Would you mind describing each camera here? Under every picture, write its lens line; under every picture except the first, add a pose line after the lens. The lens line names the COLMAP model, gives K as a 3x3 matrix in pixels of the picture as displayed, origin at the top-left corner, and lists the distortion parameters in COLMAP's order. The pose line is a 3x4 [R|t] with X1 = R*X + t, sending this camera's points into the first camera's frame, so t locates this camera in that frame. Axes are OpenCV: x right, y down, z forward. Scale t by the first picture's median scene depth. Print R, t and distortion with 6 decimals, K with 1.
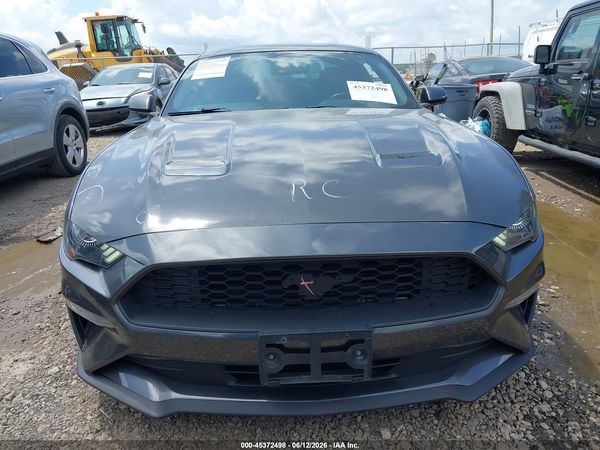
lens RADIAL K [[465.4, 0, 300.0], [0, 465.4, 225.0], [0, 0, 1]] dist [0.008027, -0.003691]
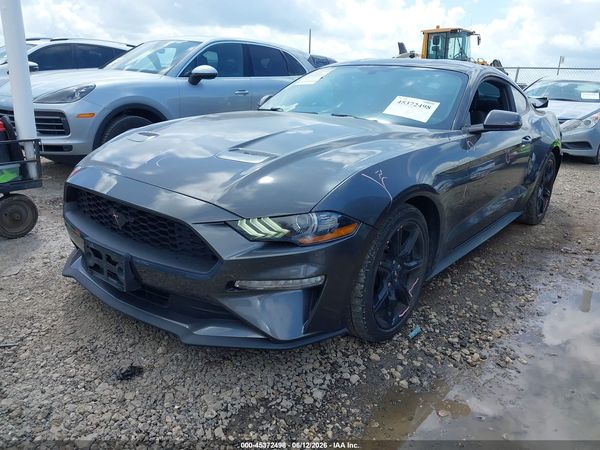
lens RADIAL K [[465.4, 0, 300.0], [0, 465.4, 225.0], [0, 0, 1]] dist [0.008027, -0.003691]
pose [[0.762482, 0.247972, -0.597605, 0.078888], [-0.260472, 0.963132, 0.067310, -0.005801], [0.592263, 0.104336, 0.798961, 0.009369]]
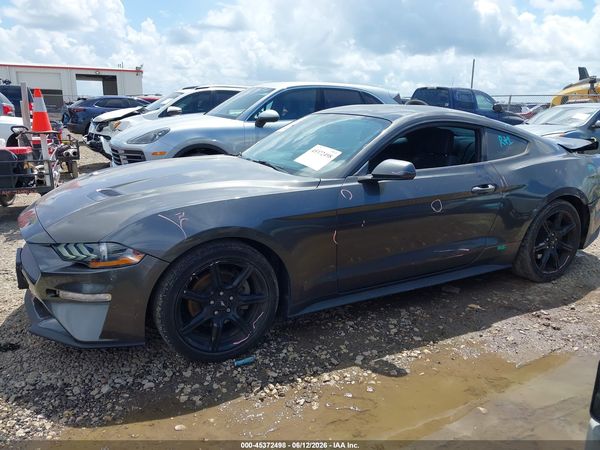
lens RADIAL K [[456.3, 0, 288.7], [0, 456.3, 224.0], [0, 0, 1]] dist [0.062743, -0.058737]
pose [[0.452770, 0.255266, -0.854306, 0.133305], [-0.305924, 0.944455, 0.120067, -0.030247], [0.837502, 0.206990, 0.505712, 0.053757]]
